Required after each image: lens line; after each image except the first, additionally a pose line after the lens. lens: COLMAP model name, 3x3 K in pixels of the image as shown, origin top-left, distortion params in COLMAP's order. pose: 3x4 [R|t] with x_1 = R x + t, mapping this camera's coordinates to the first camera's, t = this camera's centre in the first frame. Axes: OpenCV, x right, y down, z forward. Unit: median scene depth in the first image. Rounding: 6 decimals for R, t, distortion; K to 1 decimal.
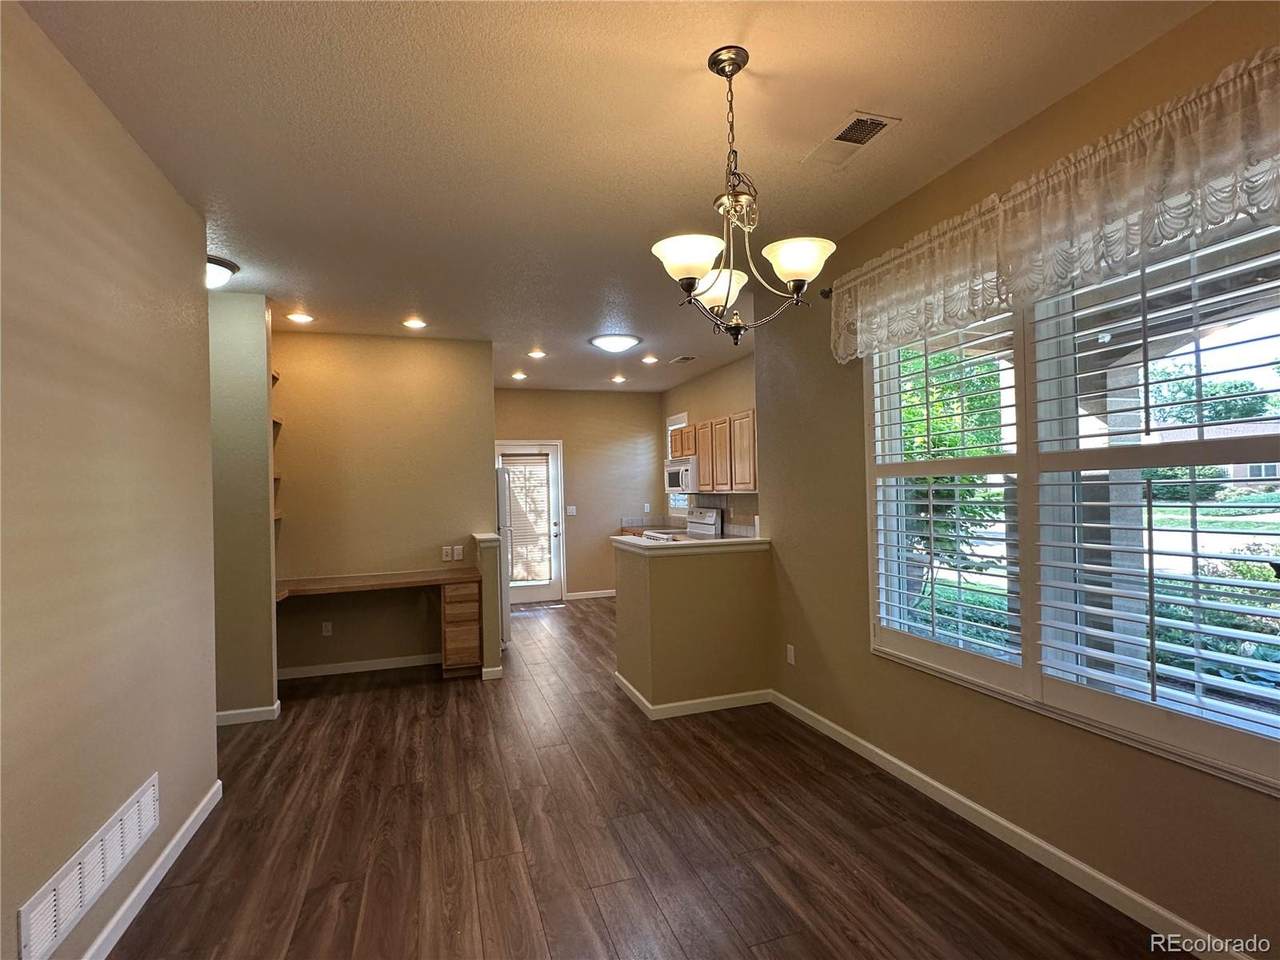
lens RADIAL K [[624.8, 0, 640.1], [0, 624.8, 482.5], [0, 0, 1]] dist [0.003077, 0.001095]
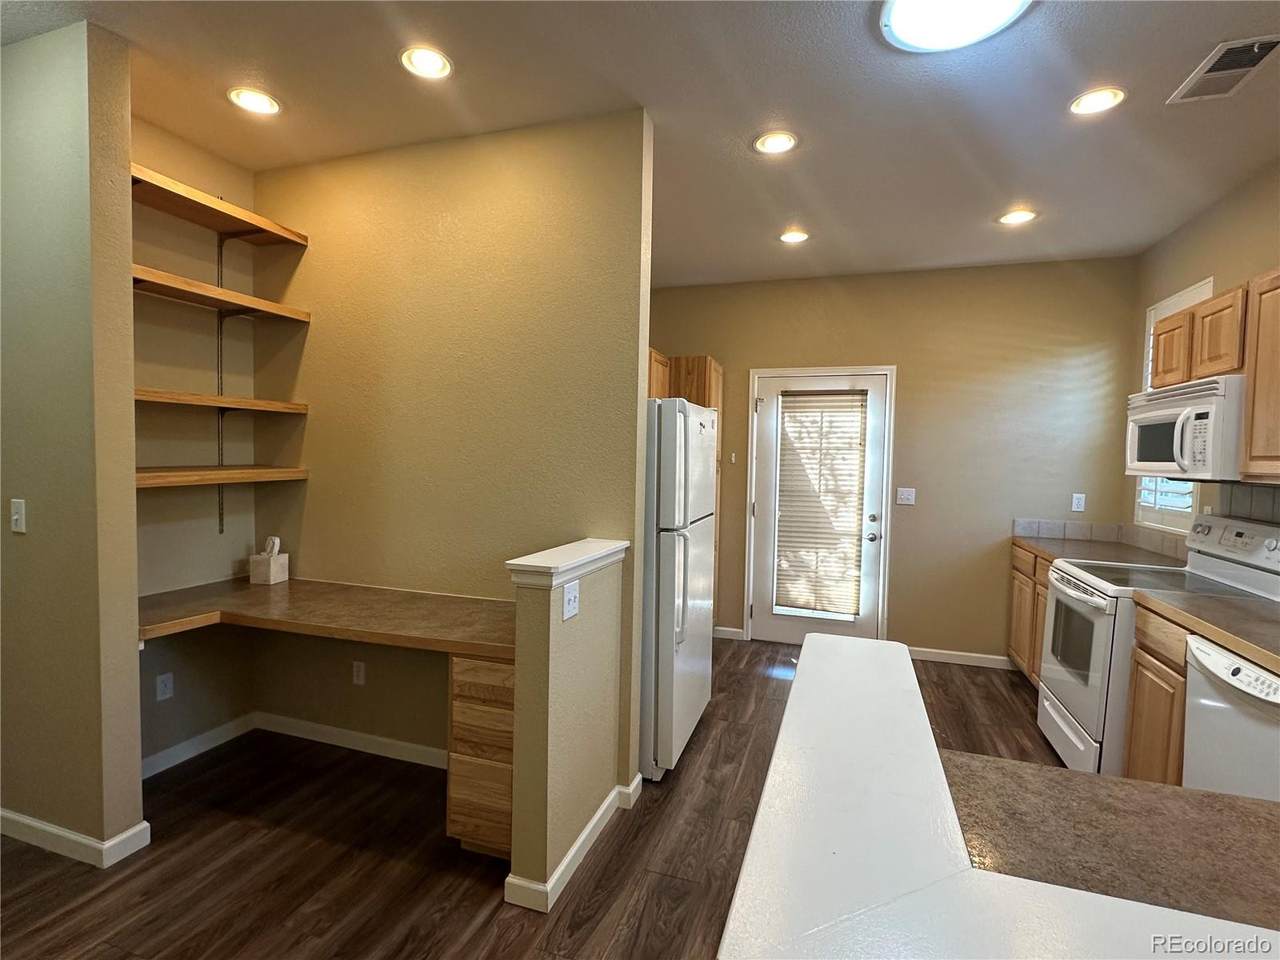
lens RADIAL K [[624.8, 0, 638.0], [0, 624.8, 482.7], [0, 0, 1]] dist [0.003077, 0.001095]
pose [[0.799360, 0.070762, -0.596670, 0.028077], [-0.036422, 0.996921, 0.069436, 0.004353], [0.599747, -0.033772, 0.799477, 0.438668]]
